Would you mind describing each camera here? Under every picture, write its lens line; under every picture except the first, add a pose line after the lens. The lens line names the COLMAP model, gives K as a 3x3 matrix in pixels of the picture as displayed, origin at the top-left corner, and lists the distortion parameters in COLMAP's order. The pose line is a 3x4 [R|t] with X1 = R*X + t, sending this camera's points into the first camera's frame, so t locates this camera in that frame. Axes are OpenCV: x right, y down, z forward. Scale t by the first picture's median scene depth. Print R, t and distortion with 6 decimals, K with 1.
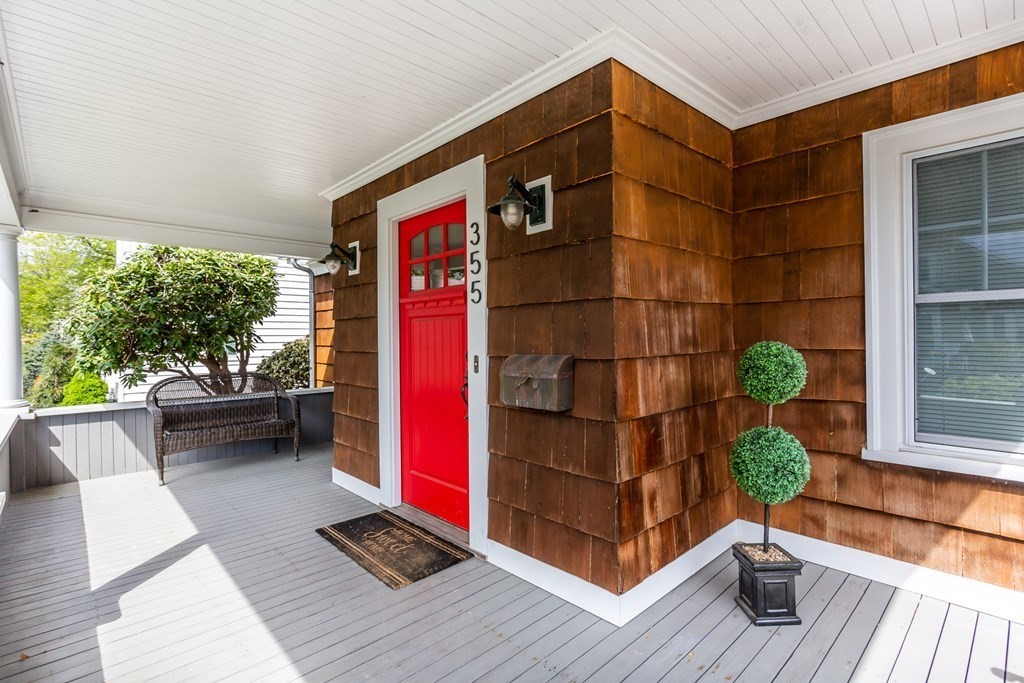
lens RADIAL K [[483.2, 0, 510.8], [0, 483.2, 339.3], [0, 0, 1]] dist [0.001273, 0.000705]
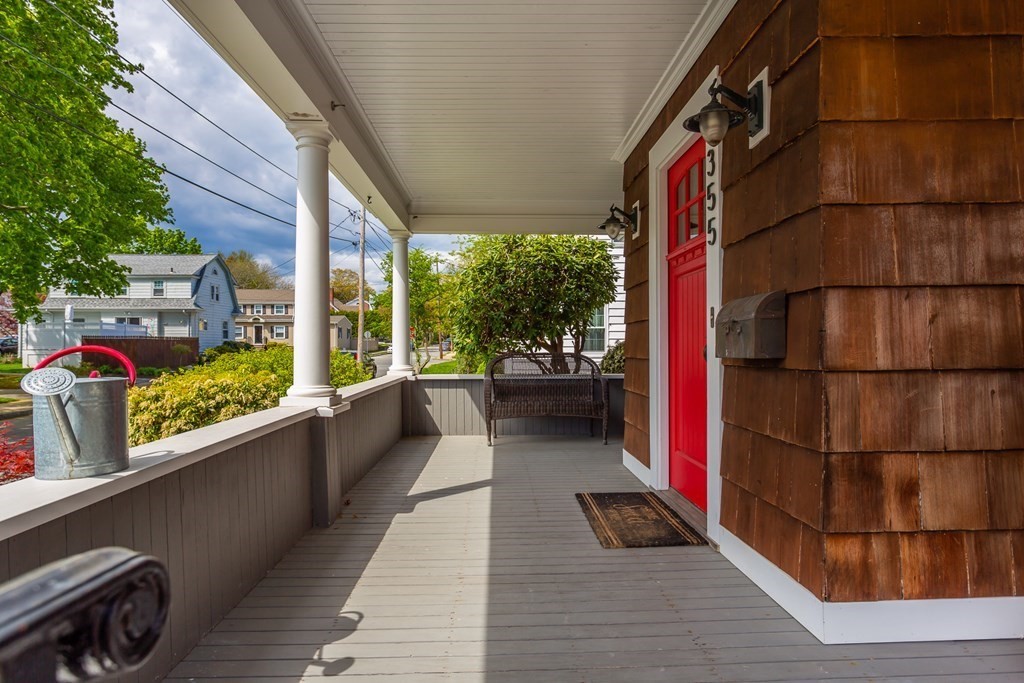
lens RADIAL K [[595.9, 0, 512.0], [0, 595.9, 349.5], [0, 0, 1]] dist [-0.001205, -0.000281]
pose [[0.748950, 0.008407, -0.662573, 0.375202], [-0.005691, 0.999964, 0.006255, 0.108428], [0.662602, -0.000914, 0.748971, -0.009494]]
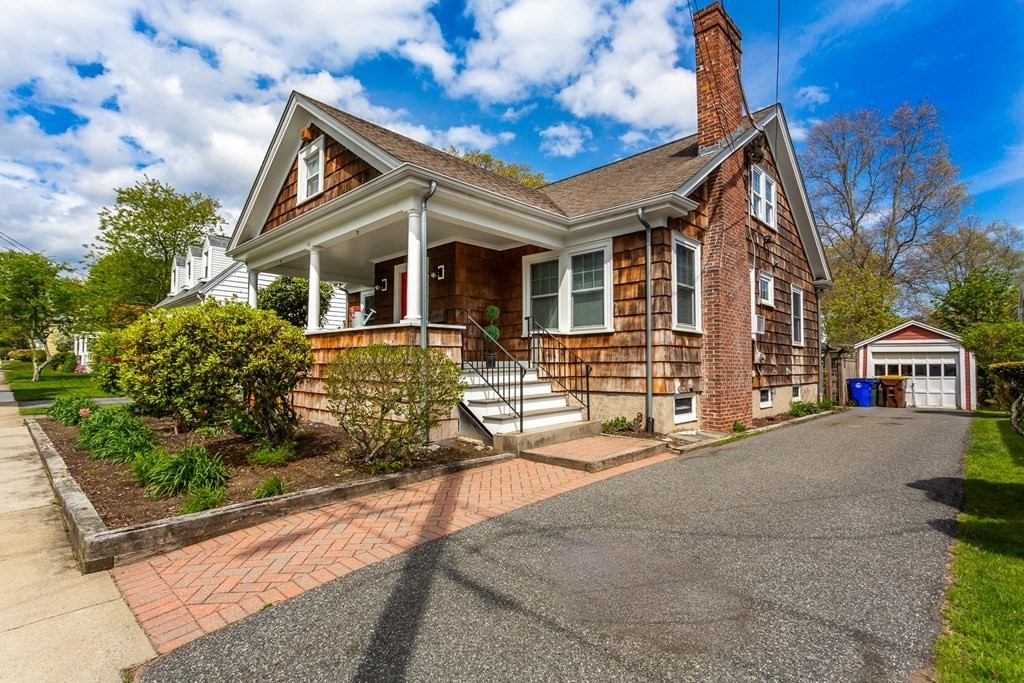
lens RADIAL K [[488.2, 0, 509.7], [0, 488.2, 344.3], [0, 0, 1]] dist [0.000432, -0.000303]
pose [[0.998427, 0.015471, 0.053886, 0.380845], [-0.012509, 0.998415, -0.054871, 0.483438], [-0.054650, 0.054110, 0.997038, -2.754079]]
